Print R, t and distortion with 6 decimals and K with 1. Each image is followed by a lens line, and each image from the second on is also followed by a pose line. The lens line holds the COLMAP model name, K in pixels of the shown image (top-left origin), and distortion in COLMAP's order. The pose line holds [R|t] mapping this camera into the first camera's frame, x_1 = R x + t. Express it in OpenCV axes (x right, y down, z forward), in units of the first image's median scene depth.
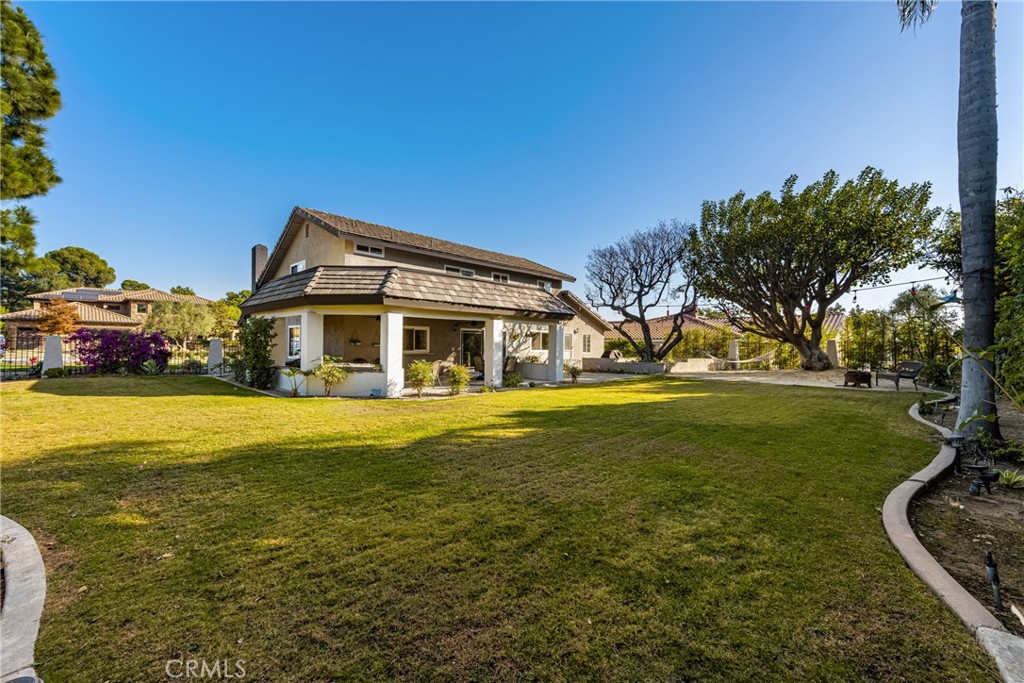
lens RADIAL K [[404.0, 0, 509.8], [0, 404.0, 344.1], [0, 0, 1]] dist [-0.001465, 0.000100]
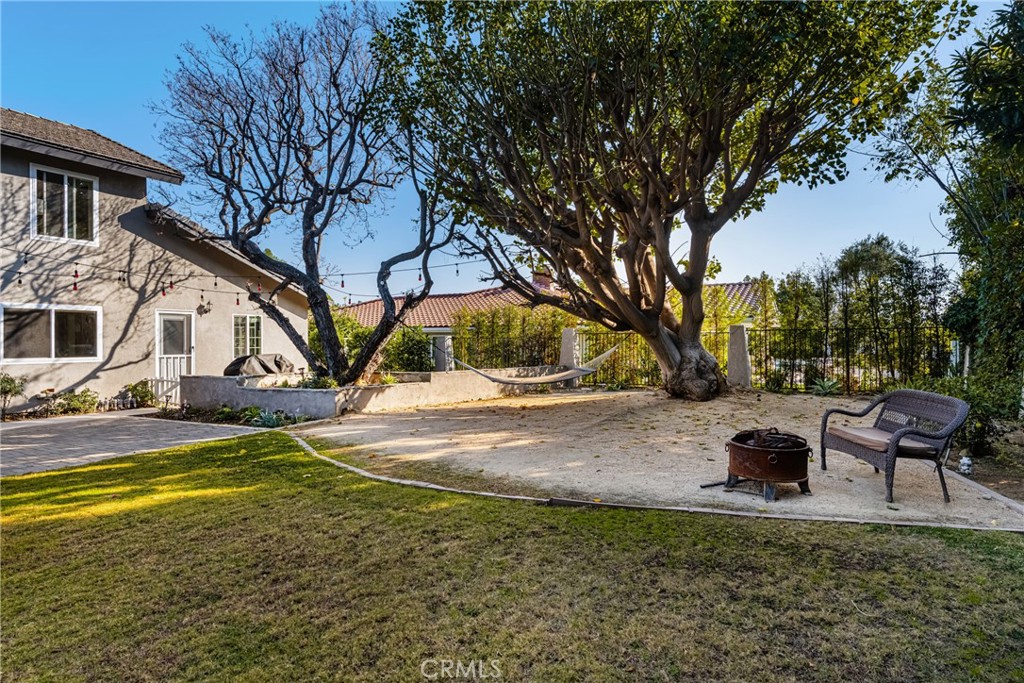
lens RADIAL K [[599.0, 0, 513.5], [0, 599.0, 340.6], [0, 0, 1]] dist [0.034043, 0.000261]
pose [[0.960911, -0.014841, 0.276459, 0.353114], [0.012851, 0.999877, 0.009008, -0.001544], [-0.276558, -0.005104, 0.960984, 0.395458]]
